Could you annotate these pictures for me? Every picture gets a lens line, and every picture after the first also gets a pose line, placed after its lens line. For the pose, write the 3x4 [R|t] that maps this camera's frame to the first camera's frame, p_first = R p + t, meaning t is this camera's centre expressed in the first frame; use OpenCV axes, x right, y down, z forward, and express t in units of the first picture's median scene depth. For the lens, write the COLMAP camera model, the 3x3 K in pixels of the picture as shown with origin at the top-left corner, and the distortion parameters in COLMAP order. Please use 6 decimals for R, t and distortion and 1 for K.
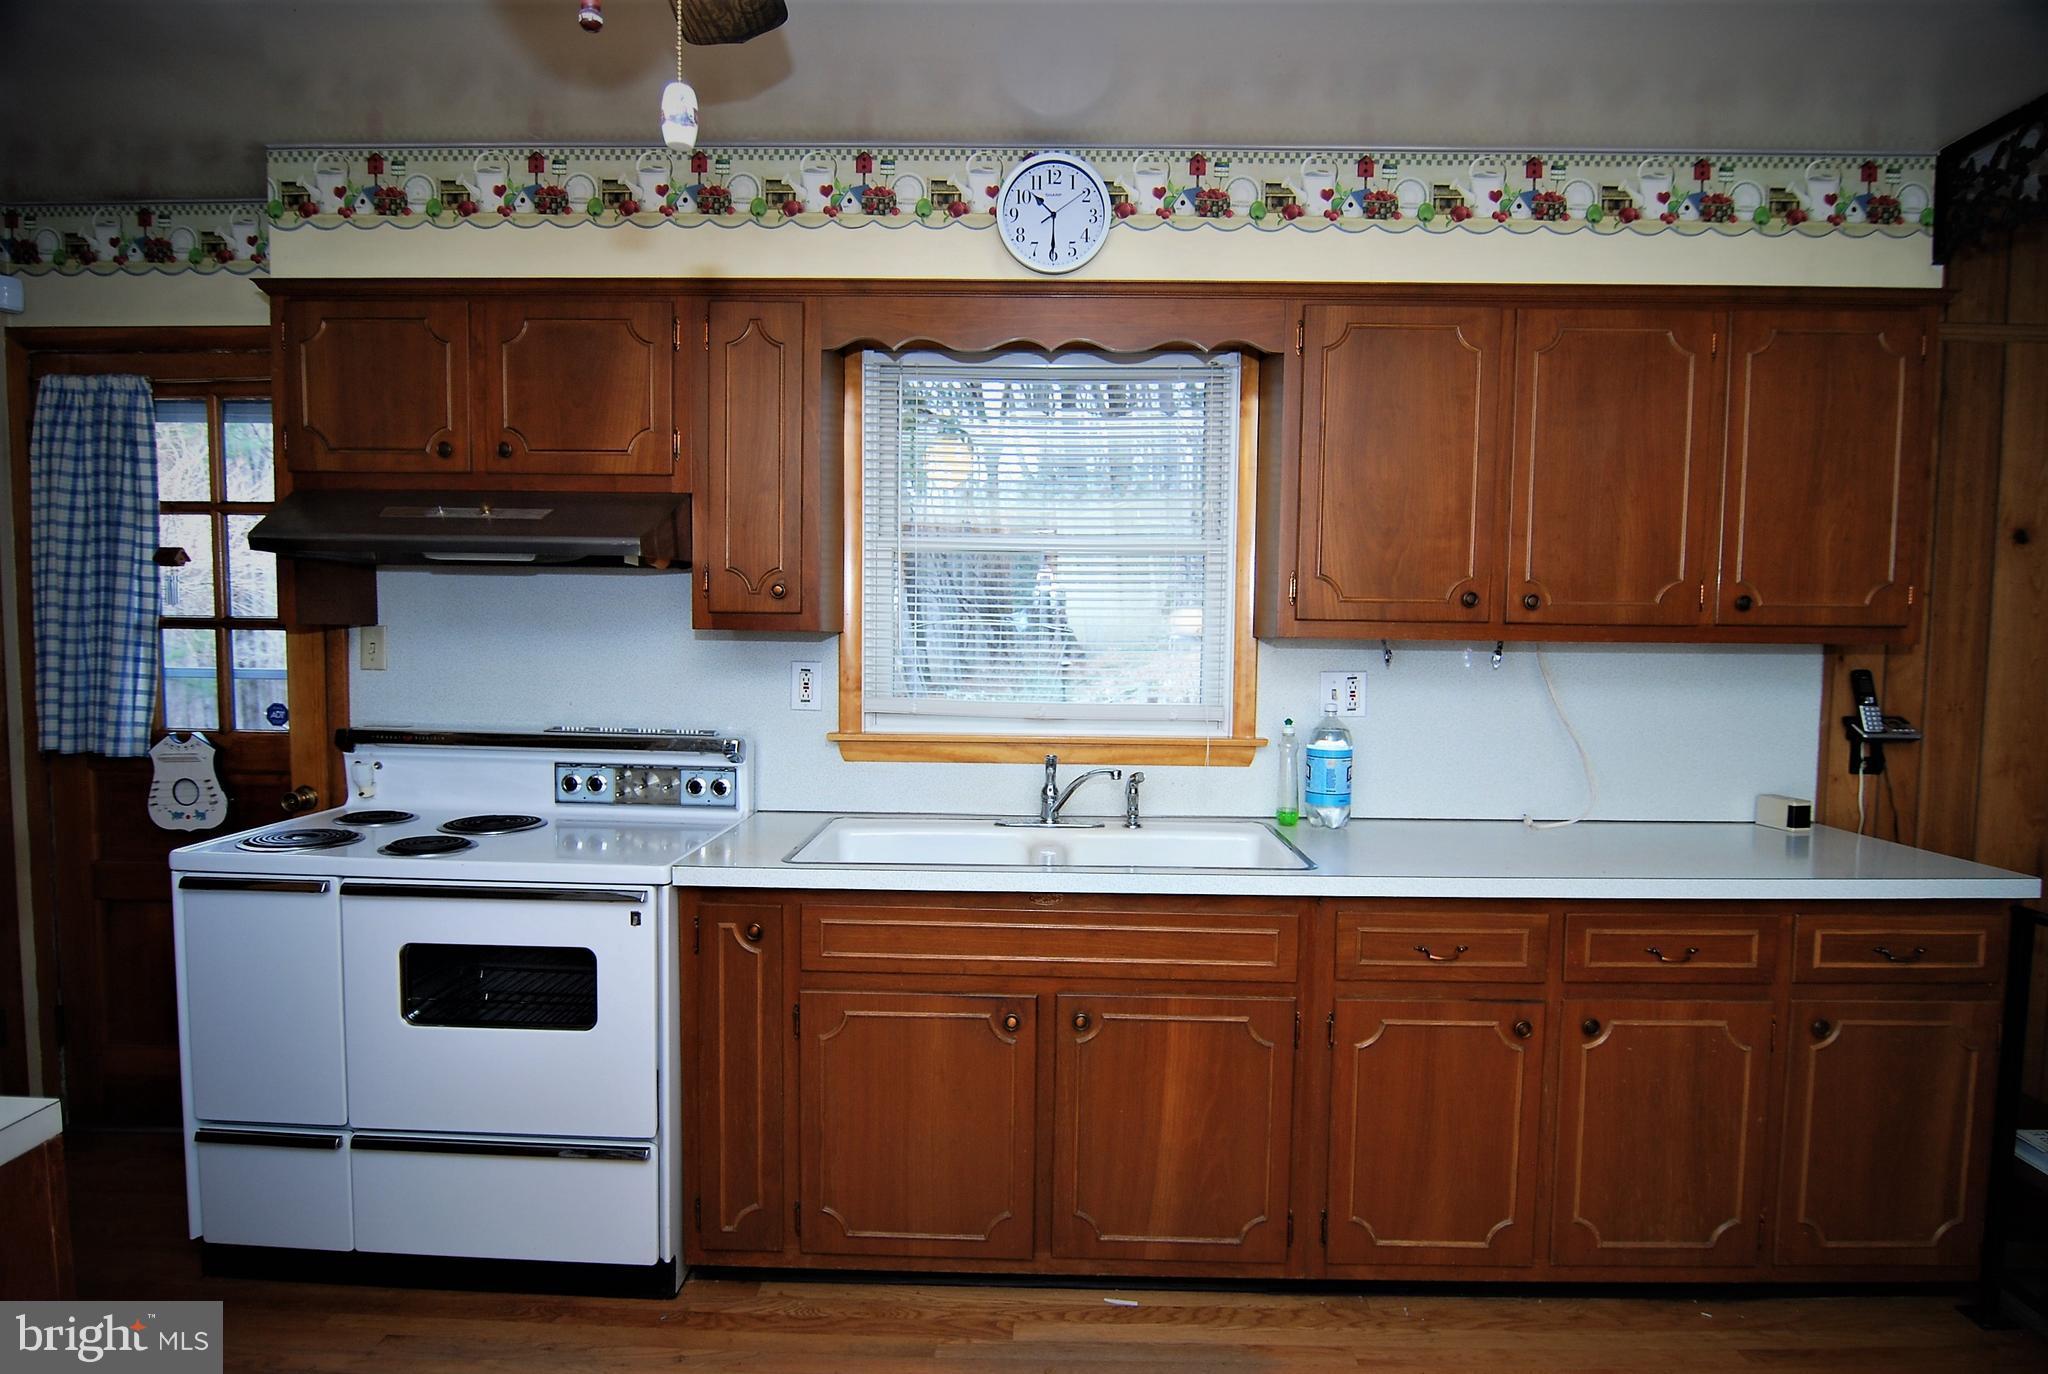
lens RADIAL K [[1107.6, 0, 1026.4], [0, 1107.6, 698.3], [0, 0, 1]] dist [-0.013483, -0.002613]
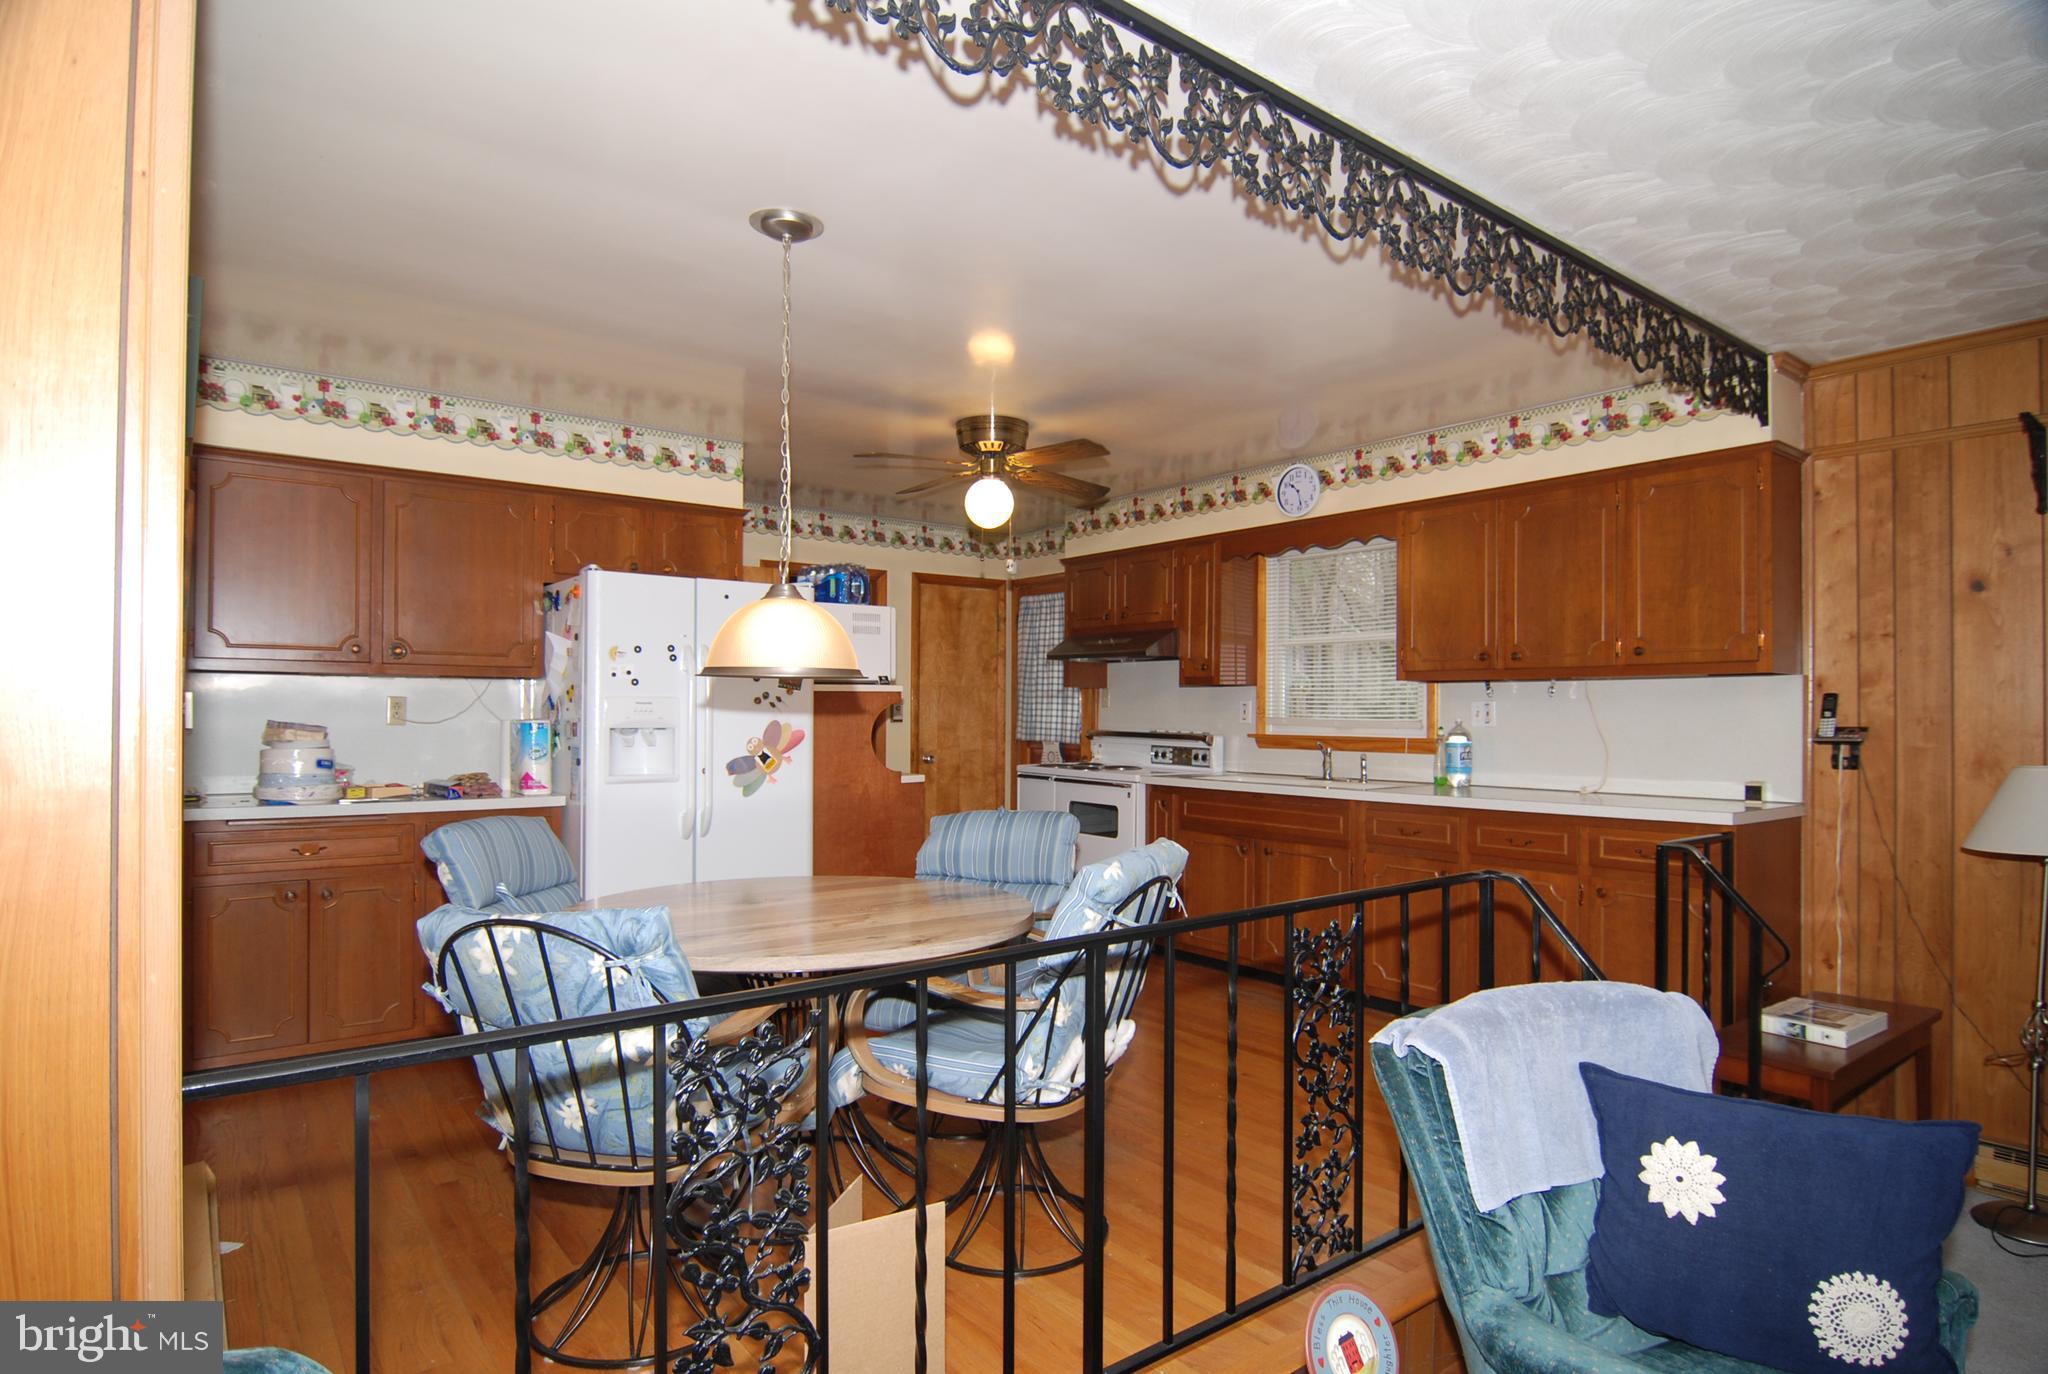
lens RADIAL K [[1107.6, 0, 1023.4], [0, 1107.6, 694.6], [0, 0, 1]] dist [-0.013483, -0.002613]
pose [[0.622514, -0.020098, -0.782351, 1.321306], [-0.050514, 0.996554, -0.065795, 0.129182], [0.780977, 0.080479, 0.619353, -0.709721]]
